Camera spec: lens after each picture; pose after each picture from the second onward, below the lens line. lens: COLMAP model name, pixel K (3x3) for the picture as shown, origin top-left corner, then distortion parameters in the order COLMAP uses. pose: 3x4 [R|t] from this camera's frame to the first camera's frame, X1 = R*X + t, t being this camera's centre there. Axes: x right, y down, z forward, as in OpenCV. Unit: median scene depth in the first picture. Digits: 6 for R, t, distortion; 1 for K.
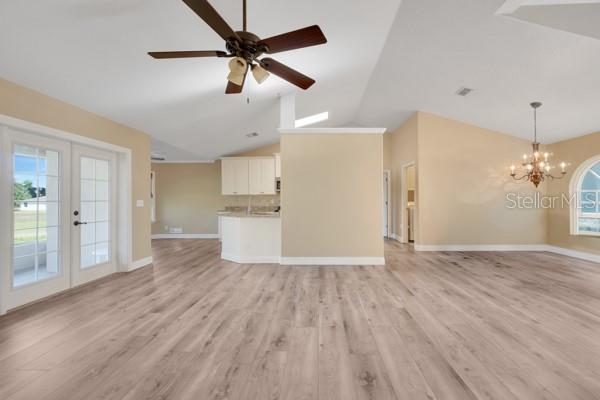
lens RADIAL K [[256.3, 0, 344.2], [0, 256.3, 198.0], [0, 0, 1]] dist [-0.003867, -0.000244]
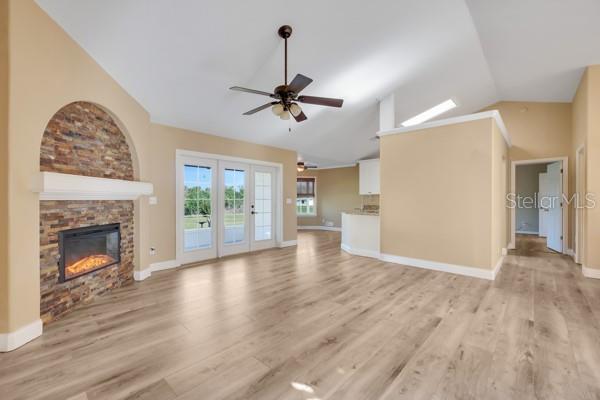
lens RADIAL K [[281.1, 0, 320.3], [0, 281.1, 199.7], [0, 0, 1]] dist [0.002118, 0.000505]
pose [[0.726557, 0.006181, -0.687078, 0.517669], [-0.000988, 0.999968, 0.007950, 0.000037], [0.687105, -0.005097, 0.726540, -0.020134]]
